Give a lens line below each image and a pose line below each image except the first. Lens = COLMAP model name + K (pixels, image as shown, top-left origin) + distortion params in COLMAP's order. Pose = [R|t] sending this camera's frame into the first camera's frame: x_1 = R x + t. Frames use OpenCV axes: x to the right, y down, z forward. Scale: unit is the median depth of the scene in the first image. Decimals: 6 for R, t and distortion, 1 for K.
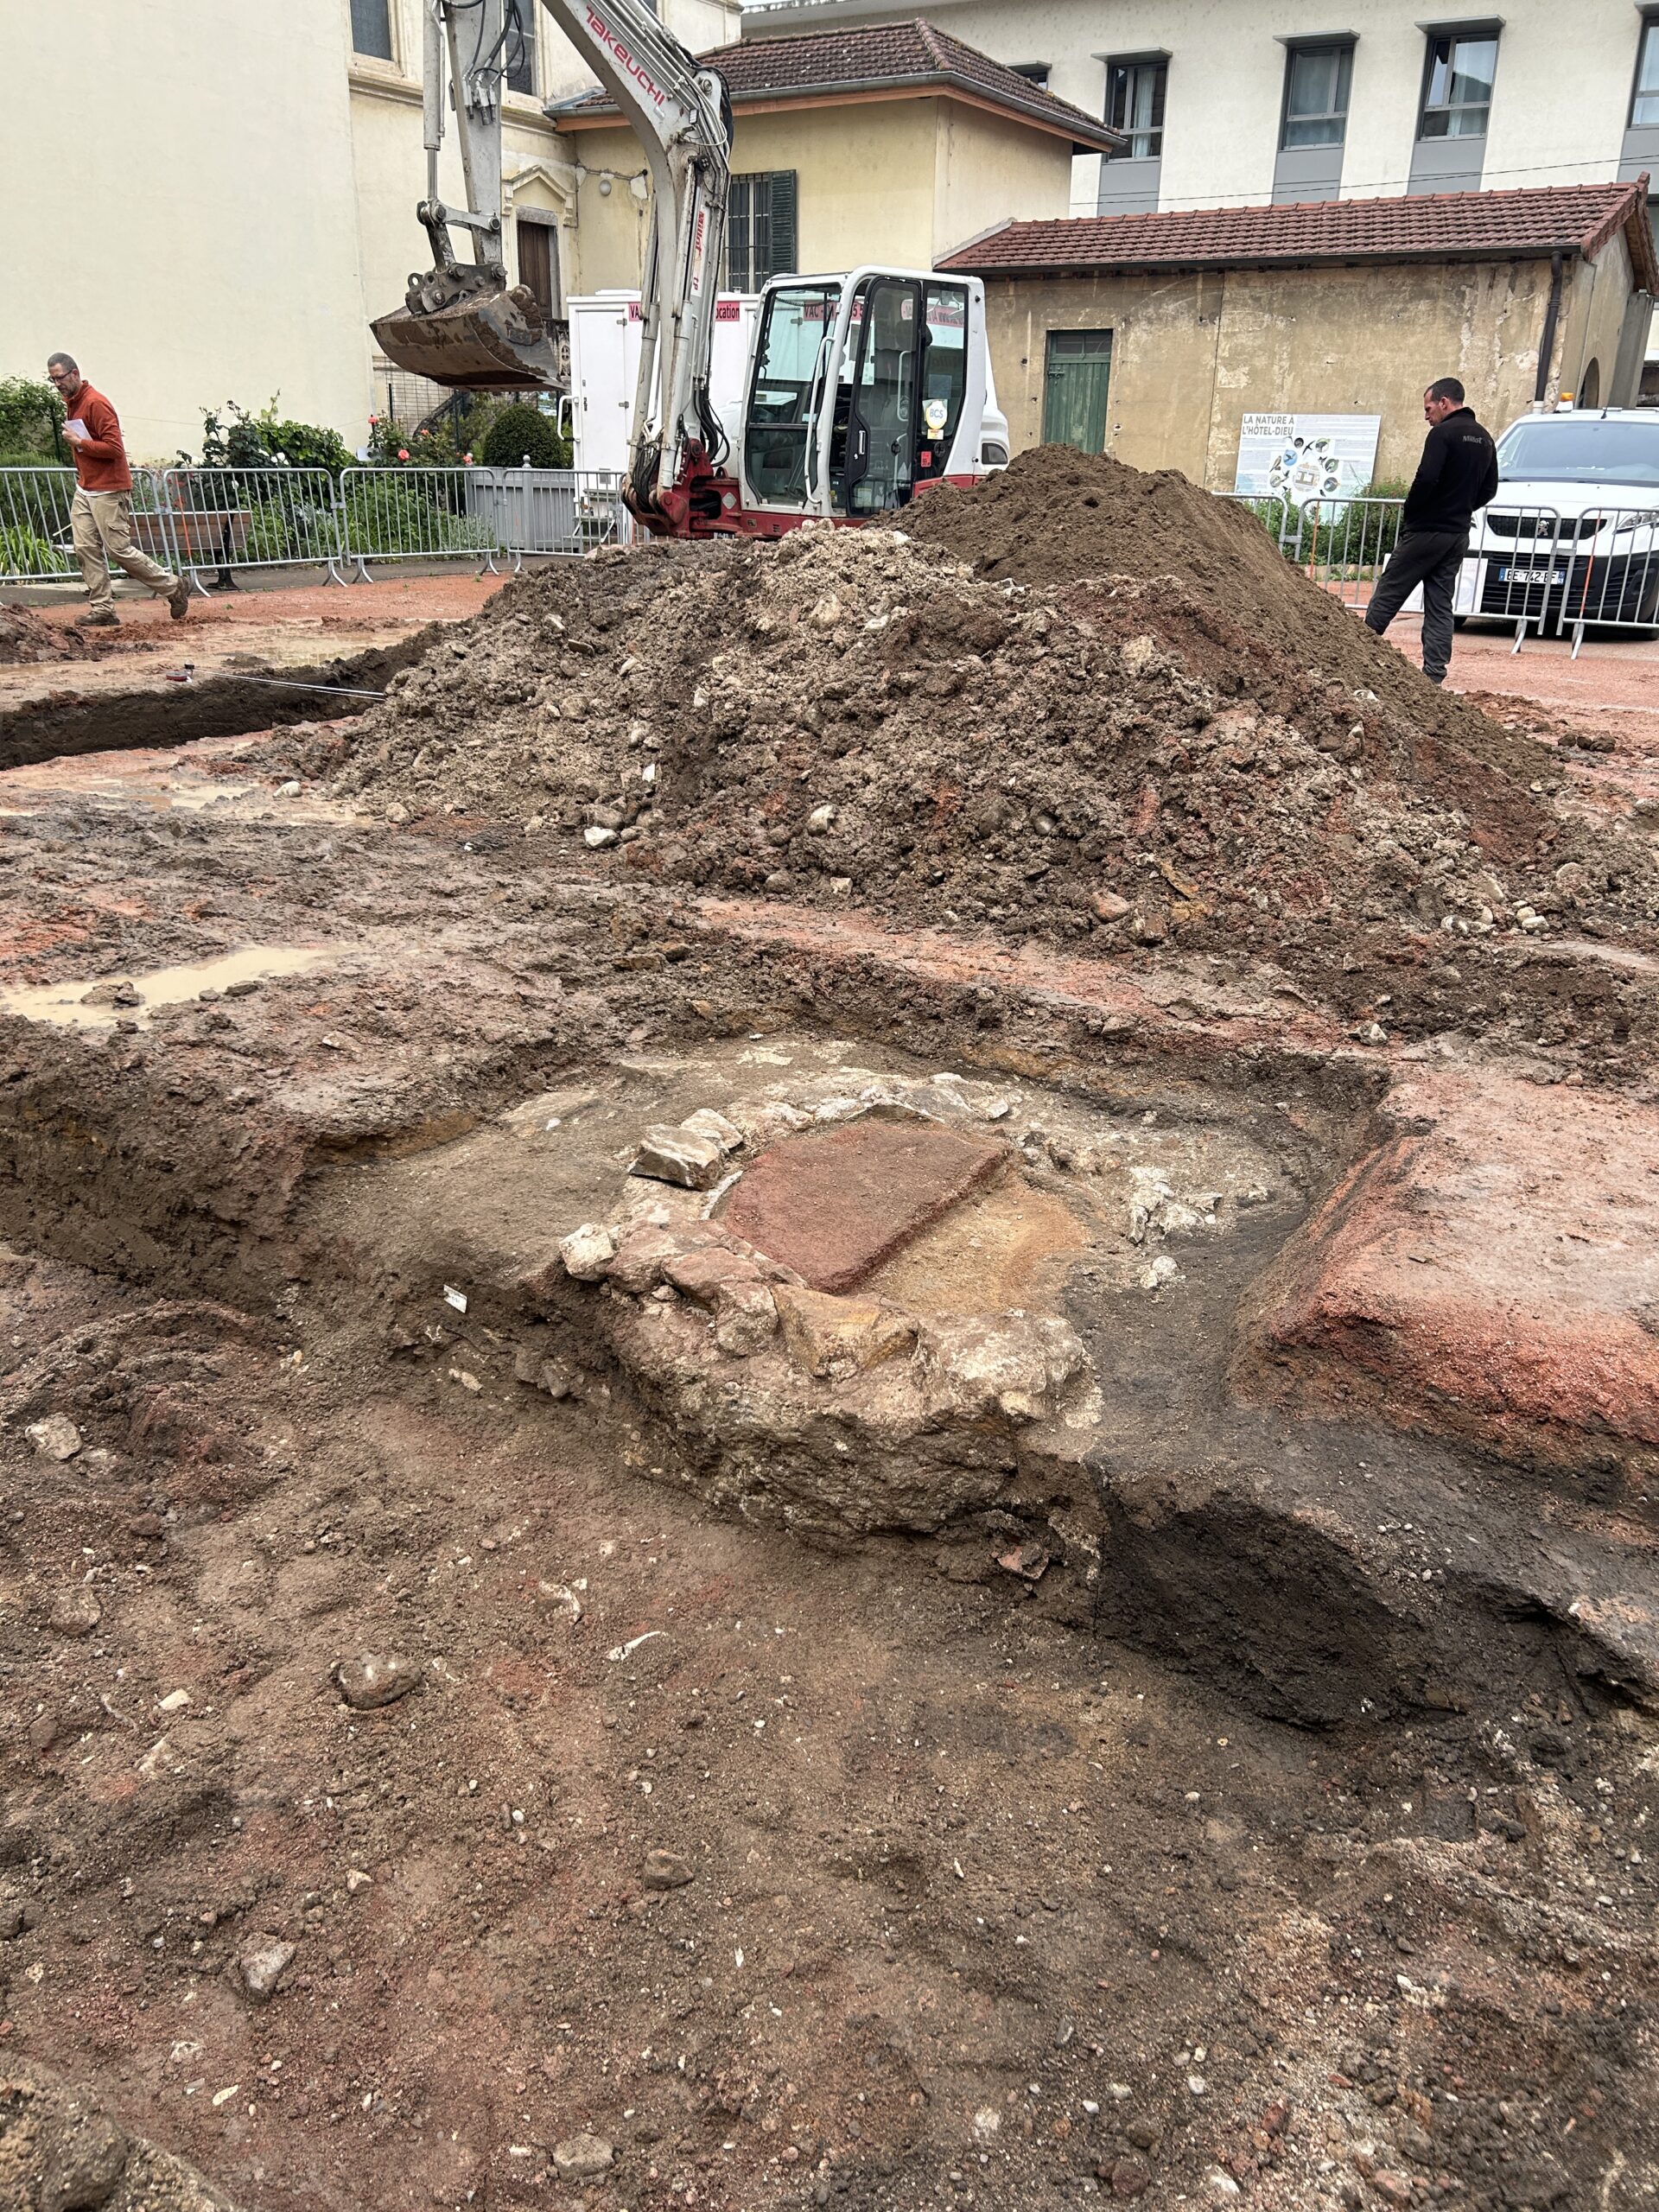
lens RADIAL K [[1660.3, 0, 840.4], [0, 1660.3, 1101.7], [0, 0, 1]] dist [0.050290, -0.054689]
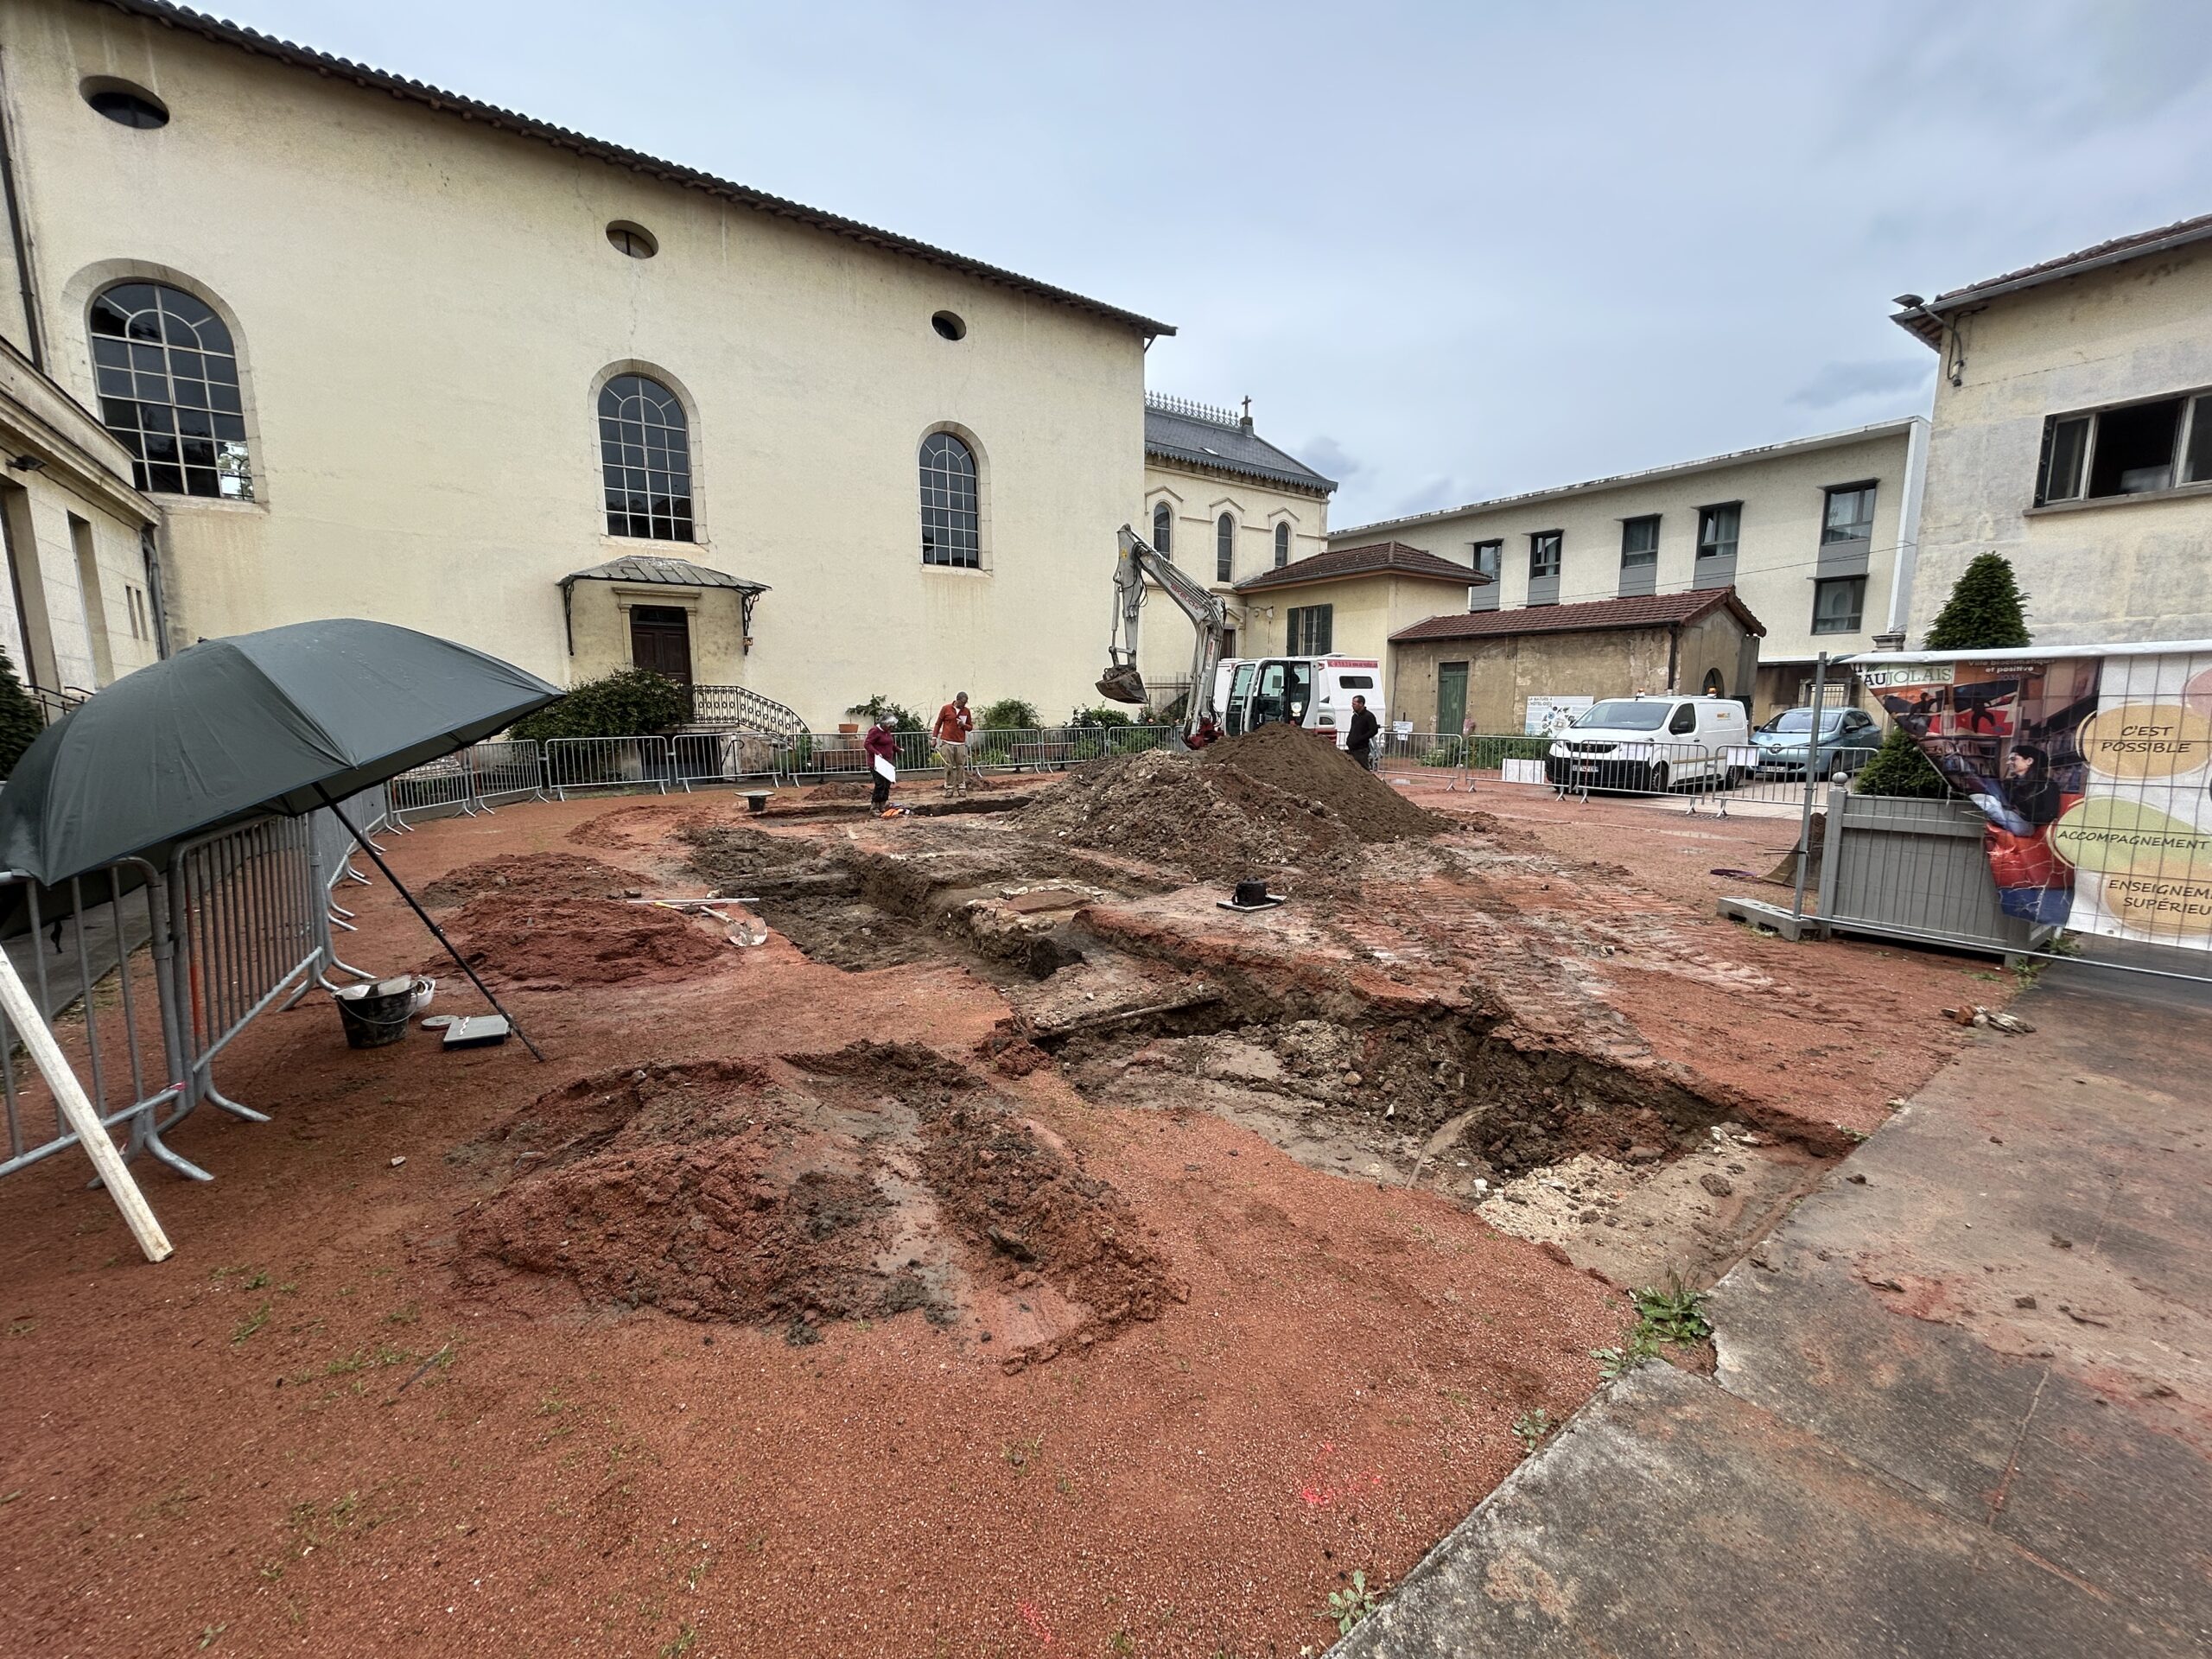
lens RADIAL K [[877.2, 0, 1113.6], [0, 877.2, 833.3], [0, 0, 1]] dist [0.000336, 0.001172]
pose [[0.928919, 0.034181, -0.368701, 0.188700], [-0.117612, 0.971403, -0.206259, 0.061378], [0.351107, 0.234962, 0.906376, -0.187488]]
